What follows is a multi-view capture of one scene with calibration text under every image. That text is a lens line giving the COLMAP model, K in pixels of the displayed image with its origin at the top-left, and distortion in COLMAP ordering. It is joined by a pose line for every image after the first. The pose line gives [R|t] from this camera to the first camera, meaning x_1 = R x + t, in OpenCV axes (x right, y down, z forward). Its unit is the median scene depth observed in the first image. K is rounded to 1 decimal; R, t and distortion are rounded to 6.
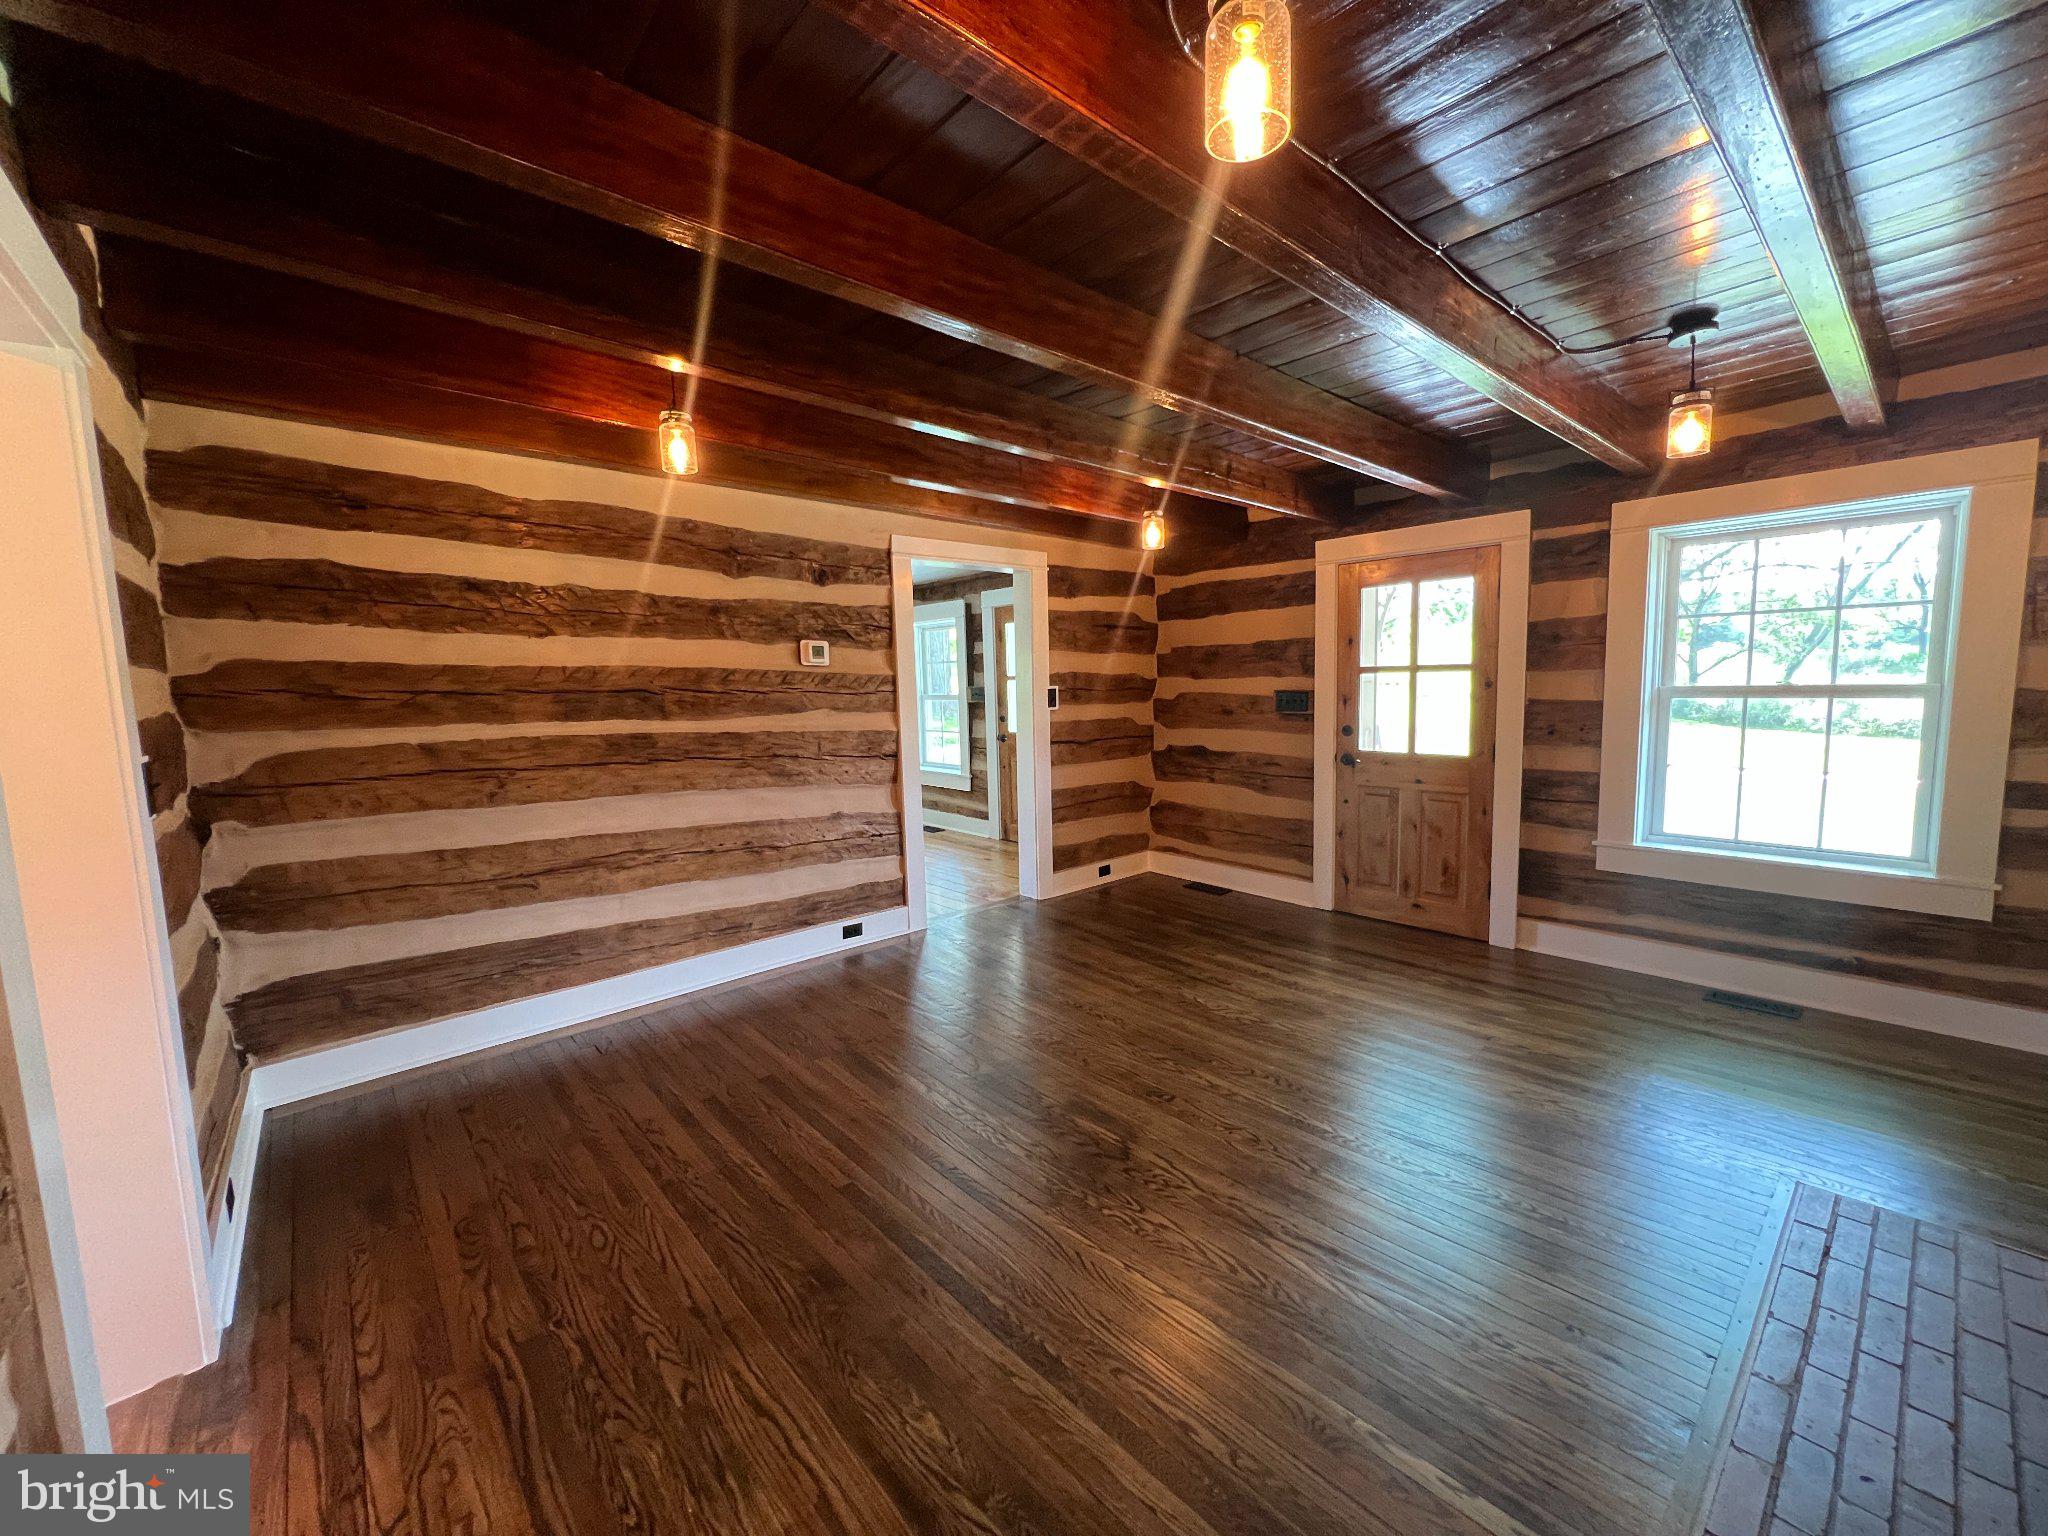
lens RADIAL K [[815.7, 0, 1017.8], [0, 815.7, 768.4], [0, 0, 1]] dist [-0.003365, 0.000695]
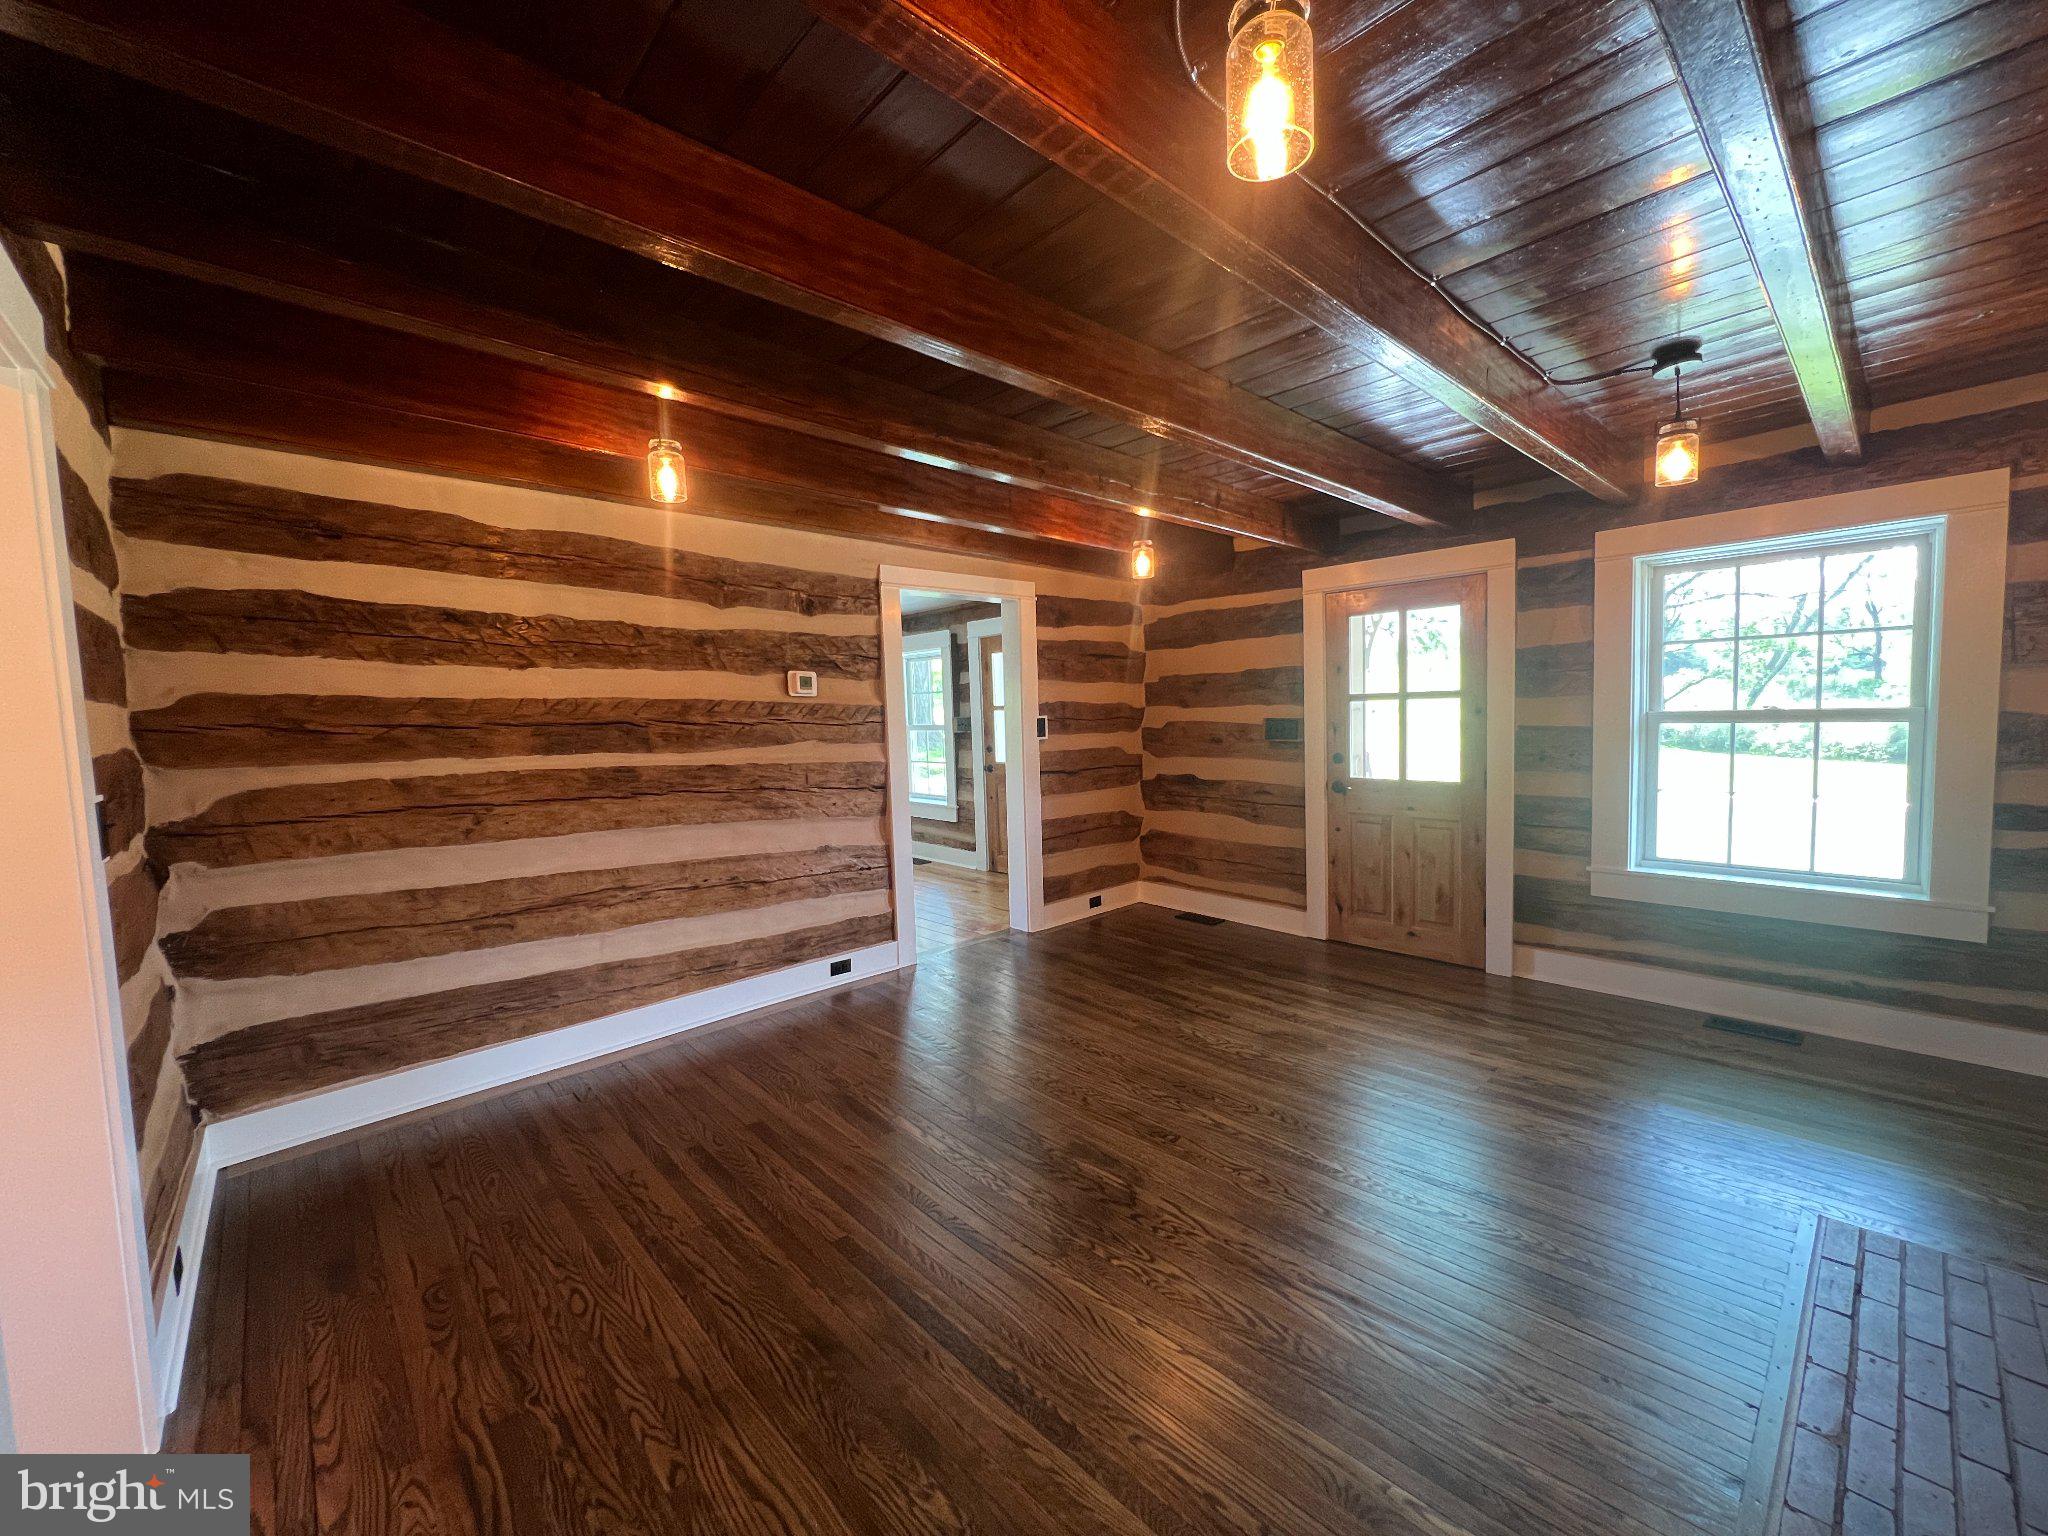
lens RADIAL K [[815.7, 0, 1017.9], [0, 815.7, 768.1], [0, 0, 1]] dist [-0.003365, 0.000695]
pose [[0.999684, -0.008066, 0.023789, -0.019545], [0.008942, 0.999277, -0.036947, -0.001374], [-0.023474, 0.037148, 0.999034, 0.020635]]
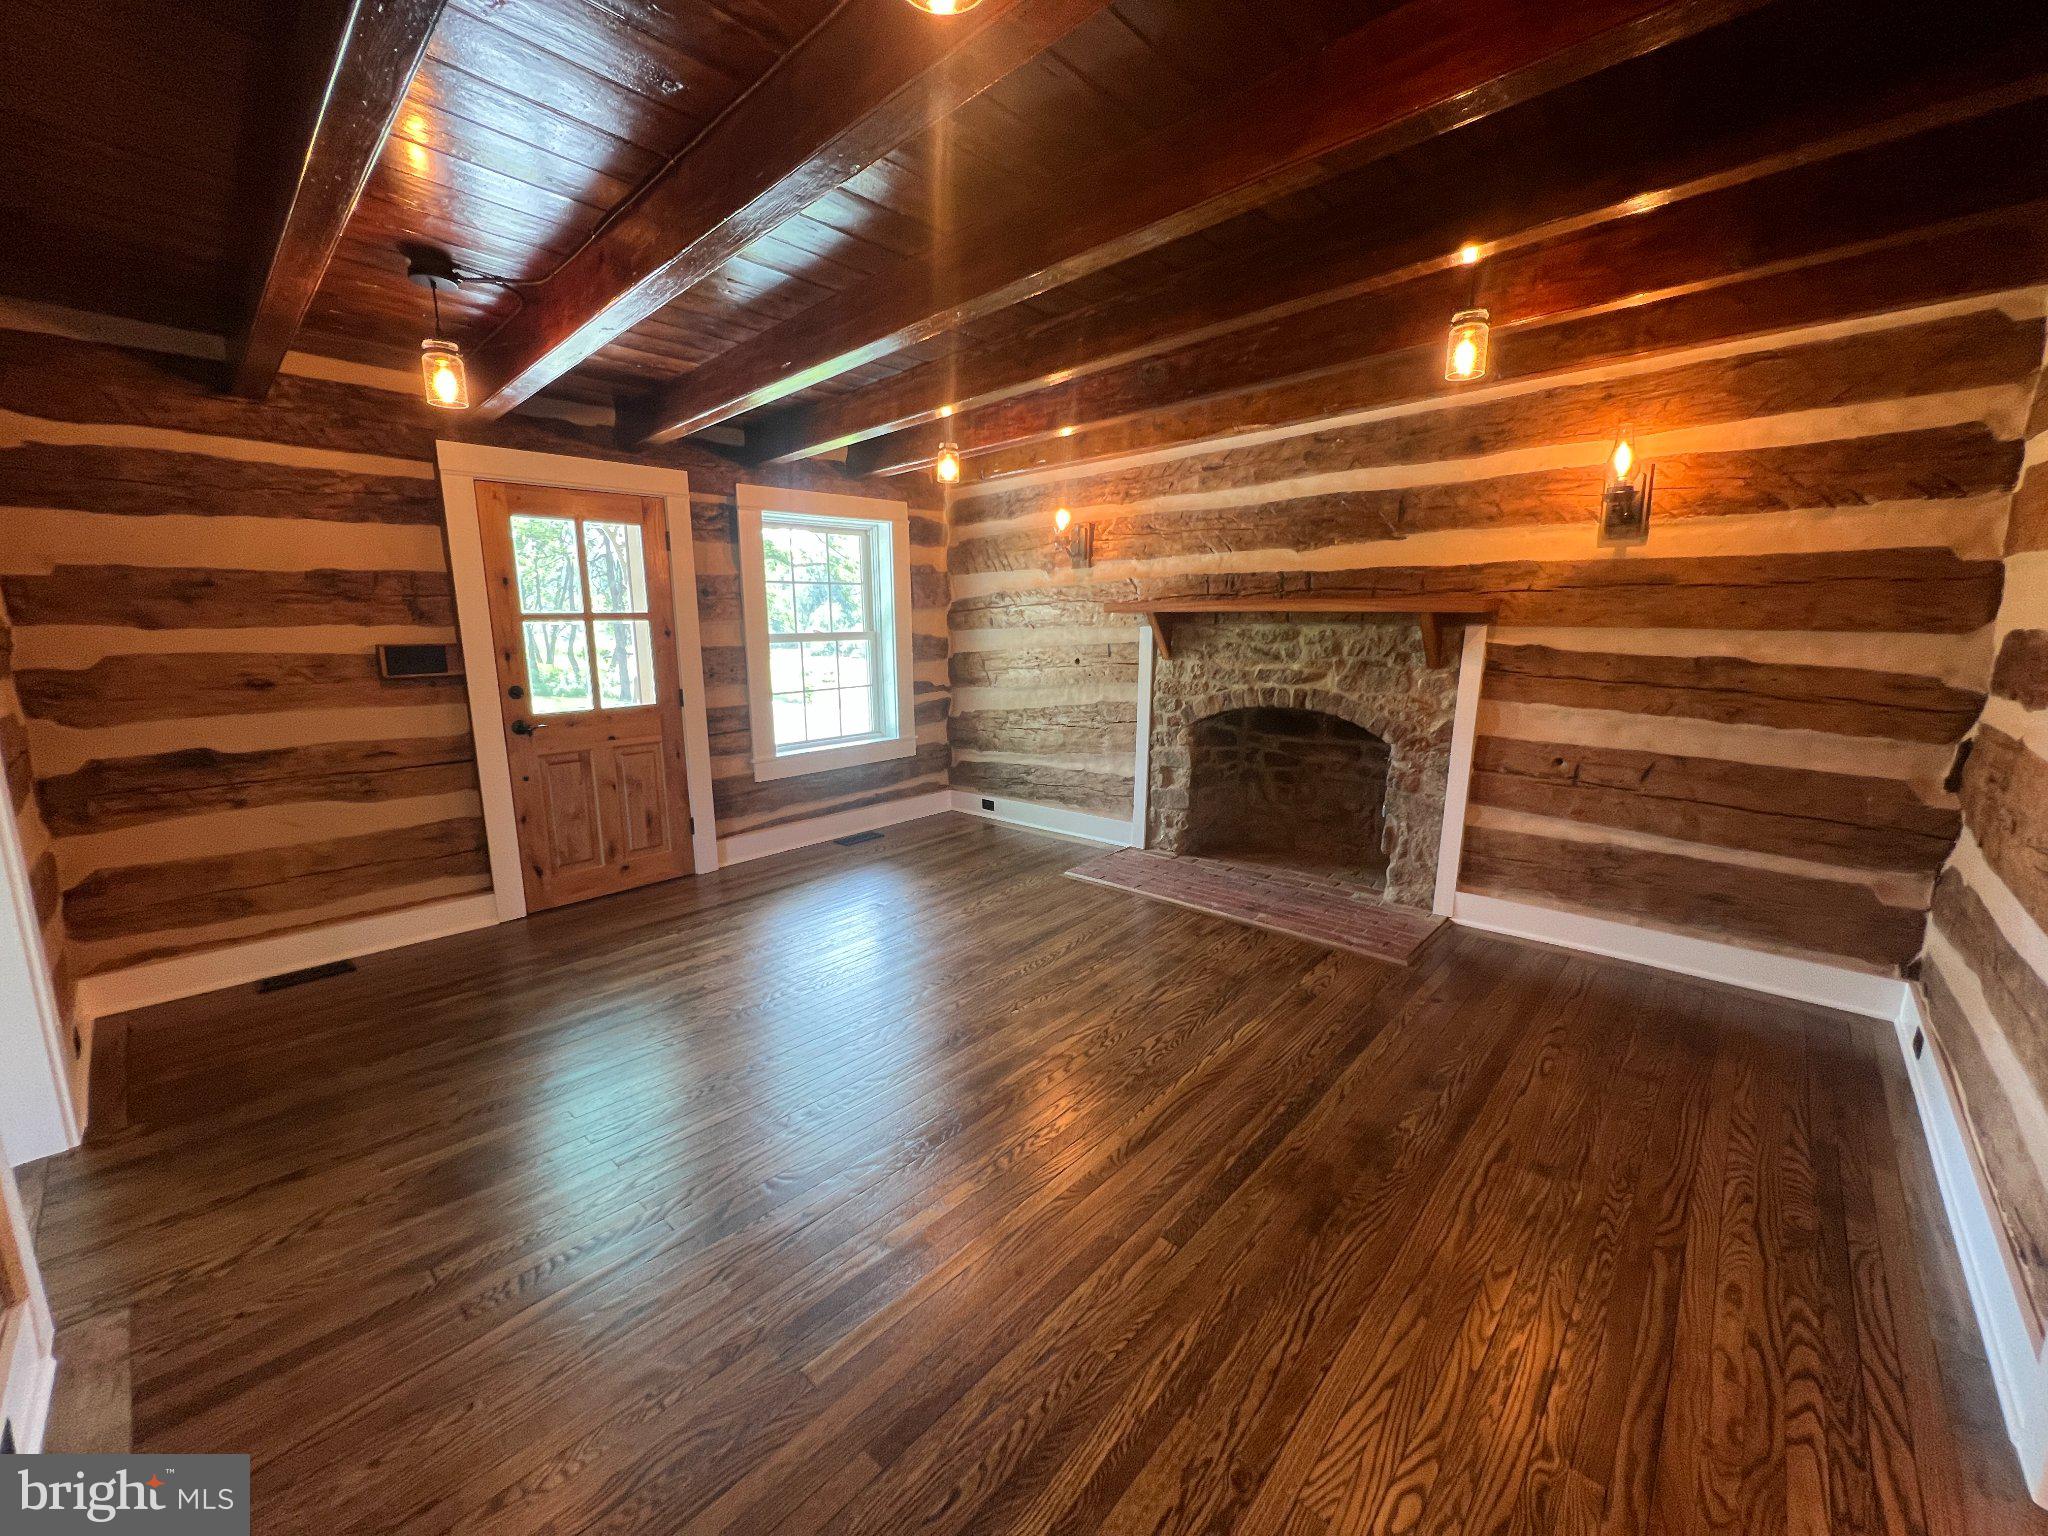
lens RADIAL K [[815.7, 0, 1021.5], [0, 815.7, 769.9], [0, 0, 1]] dist [-0.003365, 0.000695]
pose [[-0.112712, -0.157213, 0.981112, -0.796911], [0.121882, 0.977760, 0.170678, -0.082516], [-0.986124, 0.138817, -0.091044, 1.014874]]
